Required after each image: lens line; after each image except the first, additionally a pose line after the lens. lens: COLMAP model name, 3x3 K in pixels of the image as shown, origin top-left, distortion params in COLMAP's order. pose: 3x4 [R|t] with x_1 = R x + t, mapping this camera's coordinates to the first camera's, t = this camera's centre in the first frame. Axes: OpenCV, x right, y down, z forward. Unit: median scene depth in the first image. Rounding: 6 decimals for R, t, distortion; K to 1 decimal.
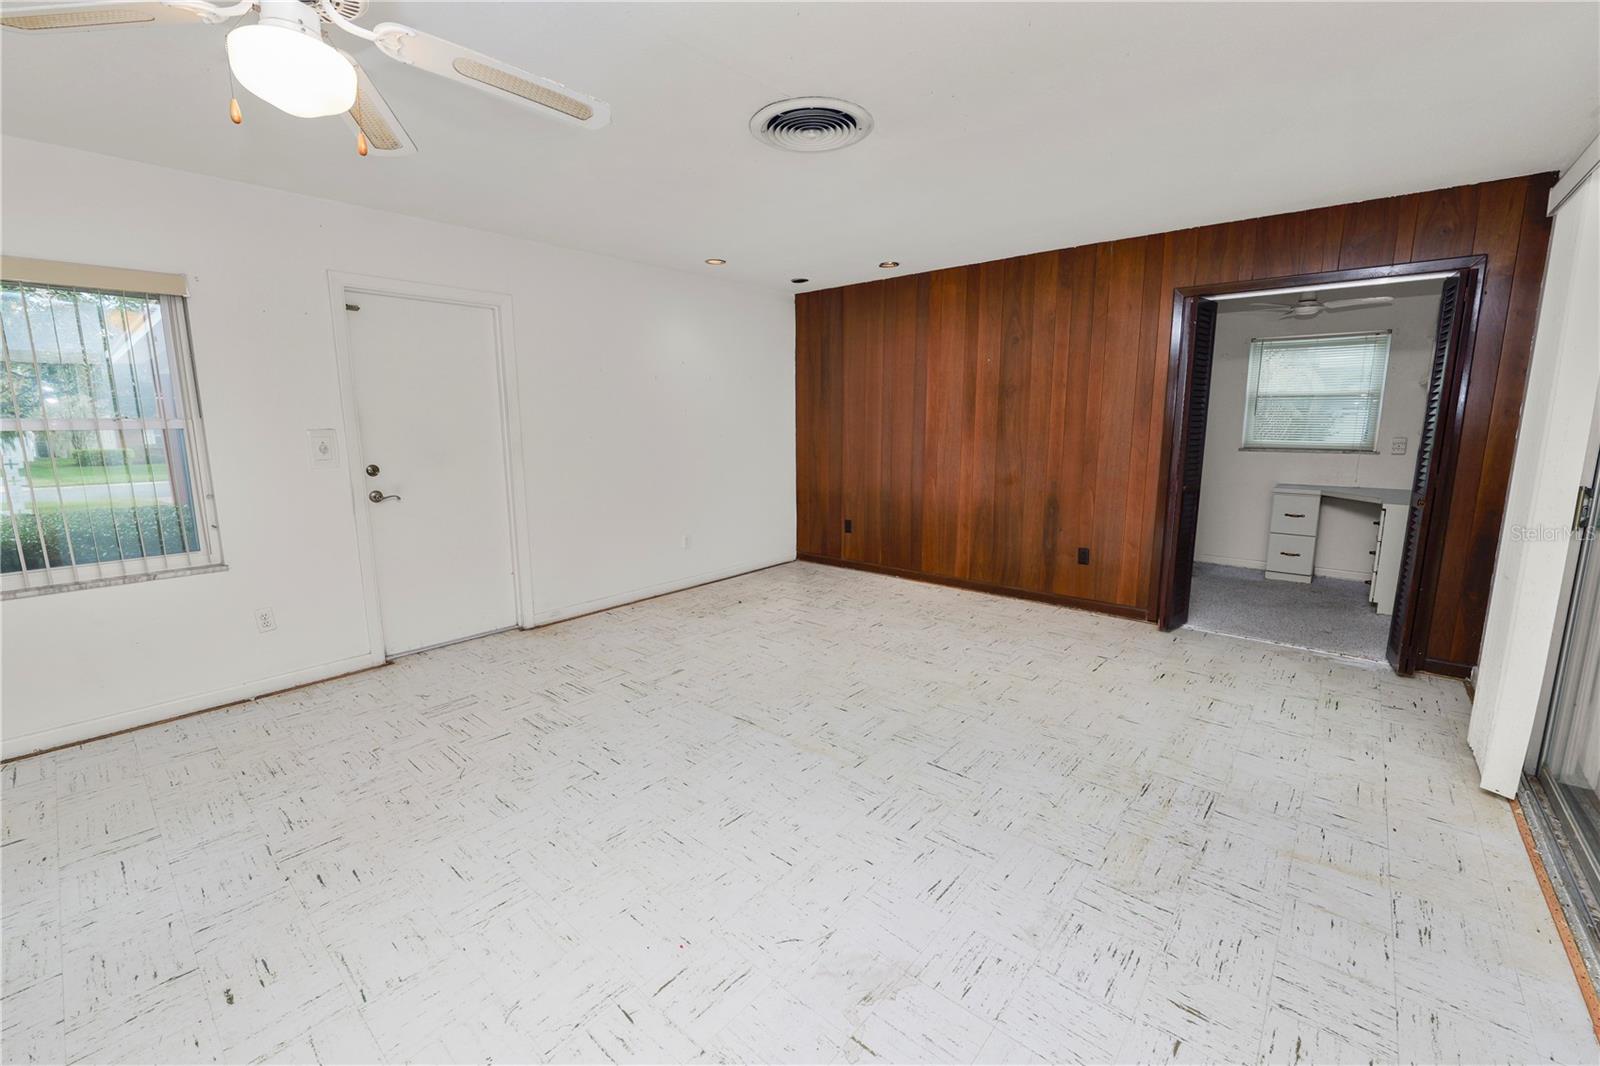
lens RADIAL K [[649.6, 0, 801.2], [0, 649.6, 529.1], [0, 0, 1]] dist [-0.013025, -0.000003]
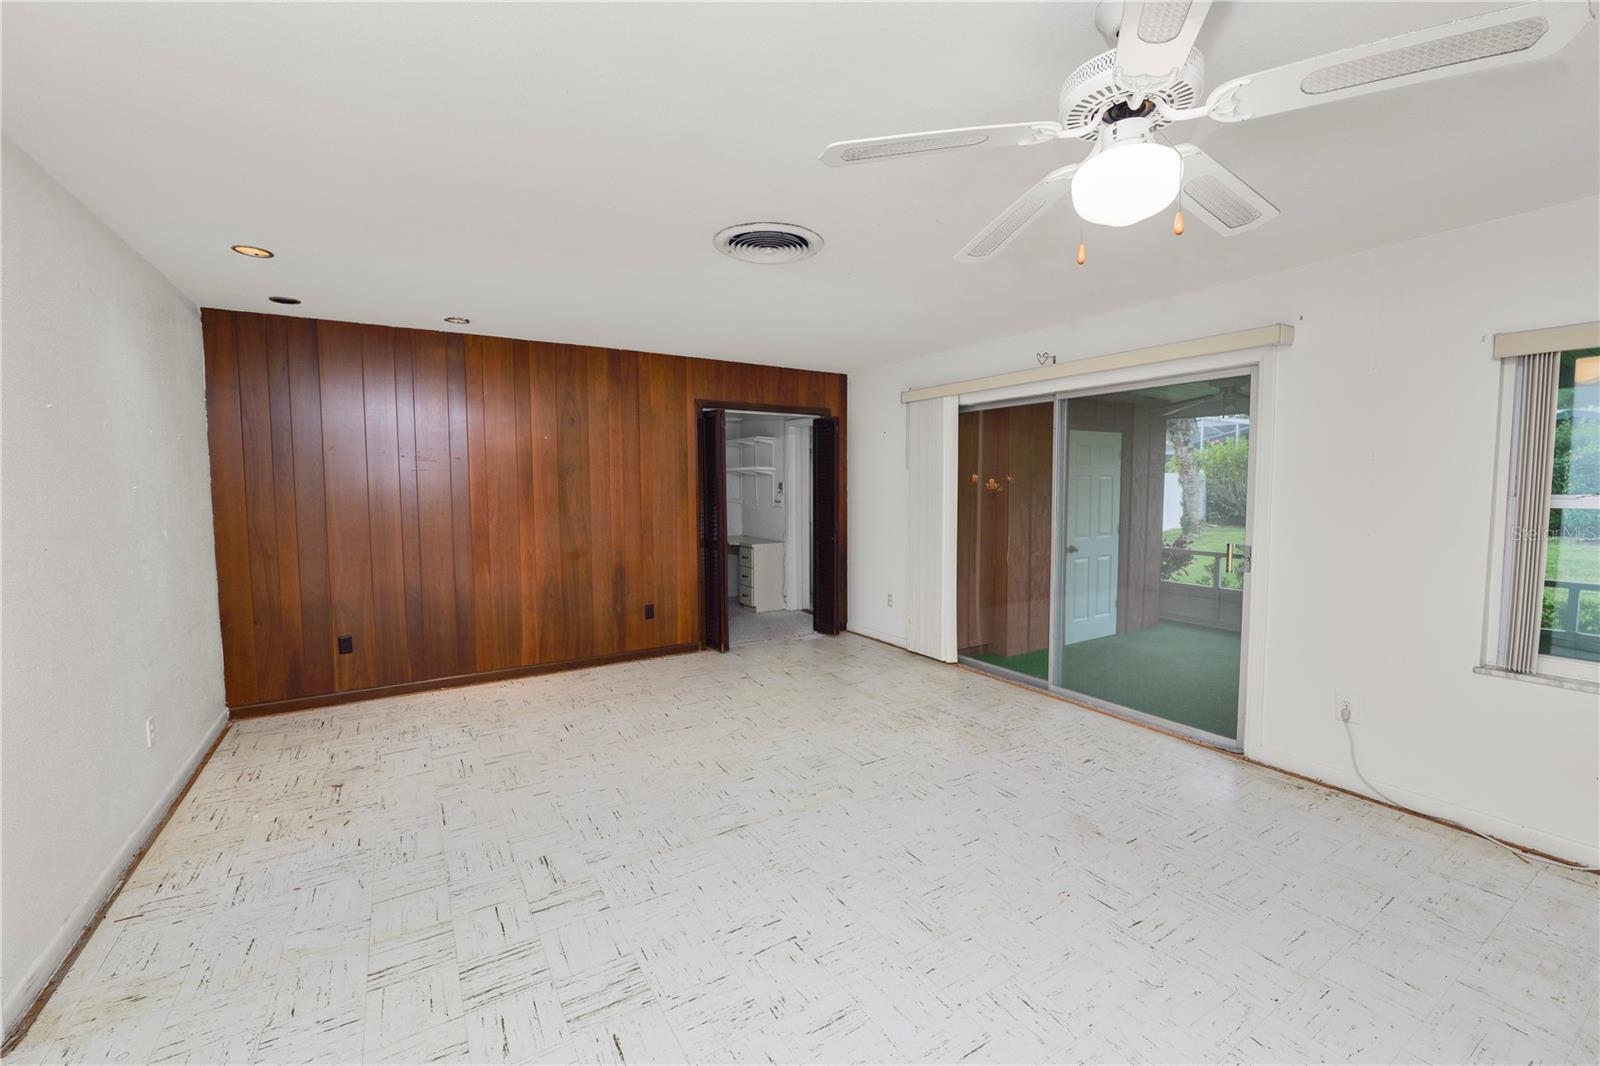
lens RADIAL K [[649.6, 0, 798.9], [0, 649.6, 529.0], [0, 0, 1]] dist [-0.013025, -0.000003]
pose [[0.303016, -0.062504, 0.950933, -0.581688], [0.162266, 0.986660, 0.013146, -0.076550], [-0.939069, 0.150320, 0.309116, 0.368387]]
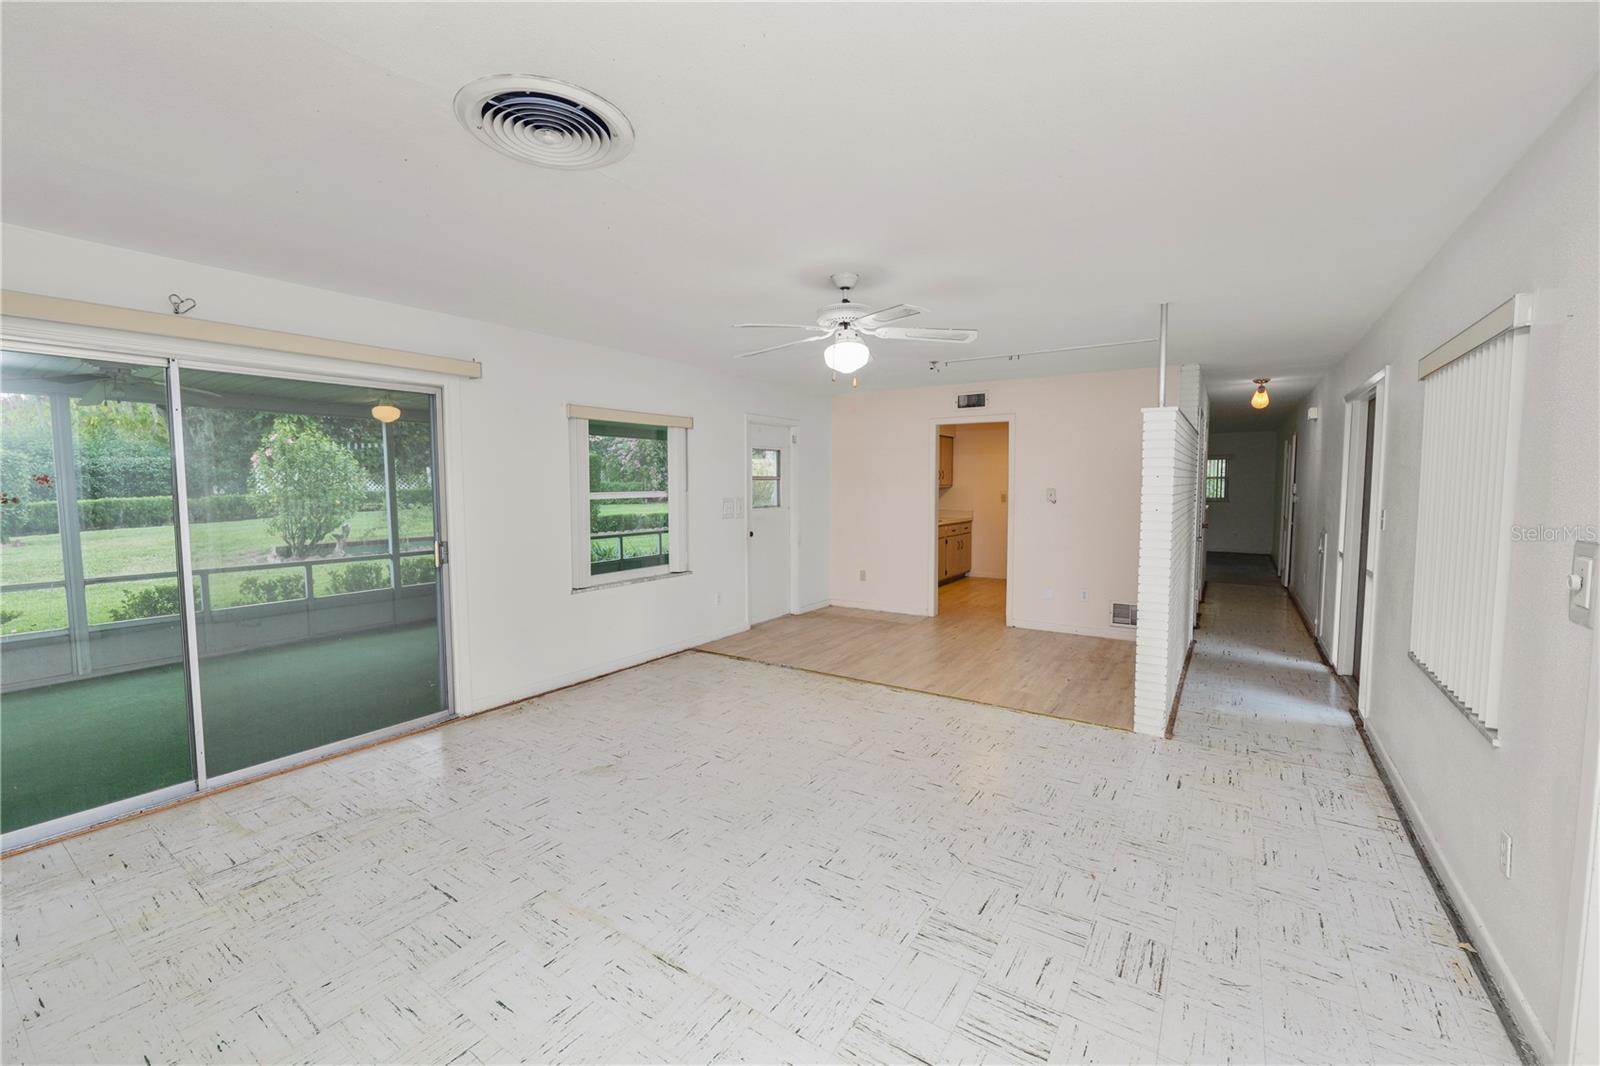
lens RADIAL K [[649.6, 0, 797.7], [0, 649.6, 528.7], [0, 0, 1]] dist [-0.013025, -0.000003]
pose [[-0.993030, 0.014828, -0.116927, -0.095268], [-0.013534, 0.971148, 0.238093, -0.193939], [0.117084, 0.238016, -0.964178, 1.004690]]
